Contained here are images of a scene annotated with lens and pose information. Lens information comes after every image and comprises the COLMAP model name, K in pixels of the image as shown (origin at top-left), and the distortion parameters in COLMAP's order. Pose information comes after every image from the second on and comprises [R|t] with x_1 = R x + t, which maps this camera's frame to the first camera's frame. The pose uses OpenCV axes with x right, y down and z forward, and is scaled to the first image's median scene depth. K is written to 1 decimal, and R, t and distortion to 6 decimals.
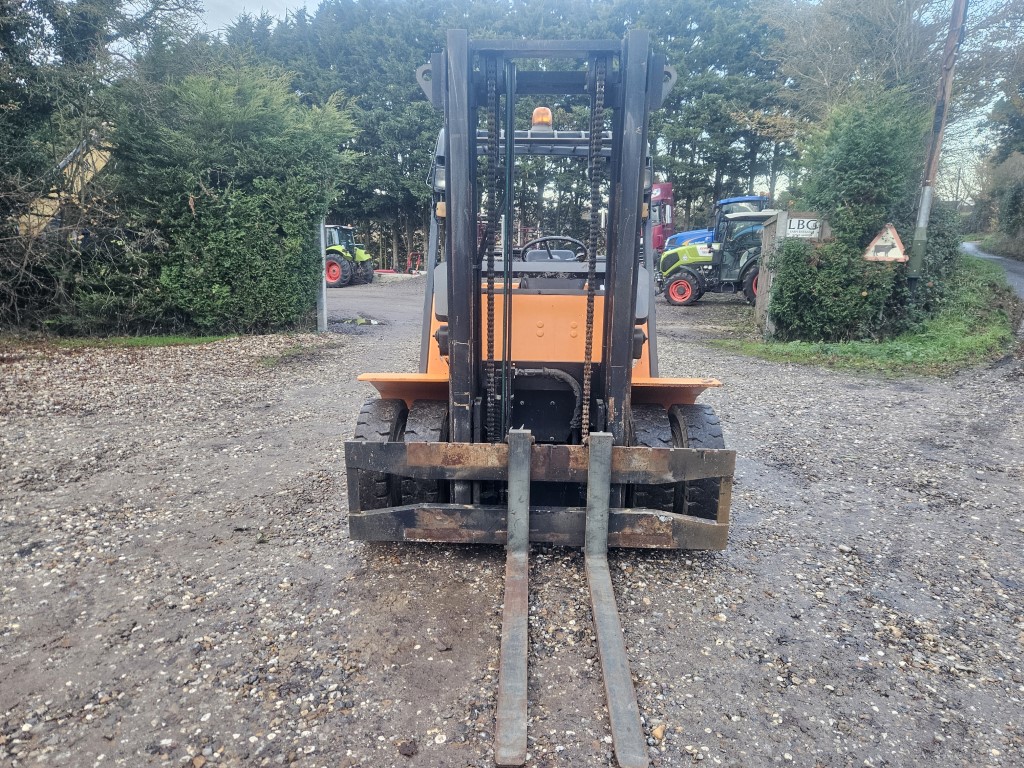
lens RADIAL K [[677.7, 0, 507.9], [0, 677.7, 388.7], [0, 0, 1]] dist [0.075773, -0.058088]
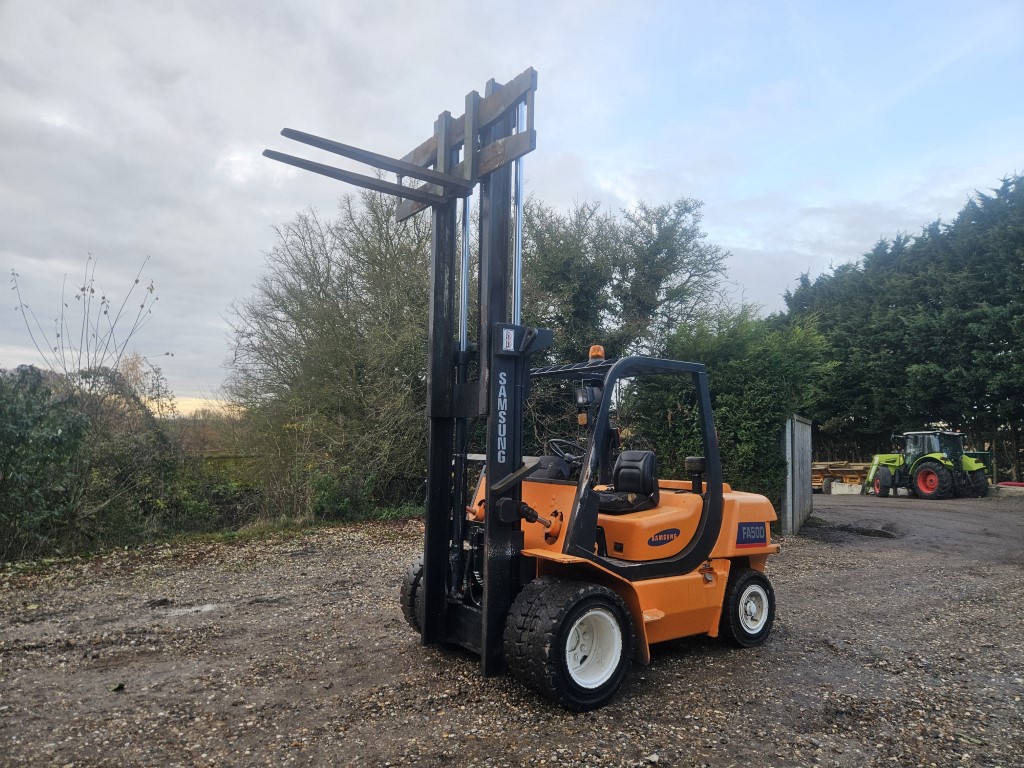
lens RADIAL K [[677.7, 0, 507.9], [0, 677.7, 388.7], [0, 0, 1]] dist [0.075773, -0.058088]
pose [[0.601377, -0.066809, -0.796167, 0.339582], [-0.170998, 0.962645, -0.209940, -0.008066], [0.780452, 0.262396, 0.567488, 0.047835]]
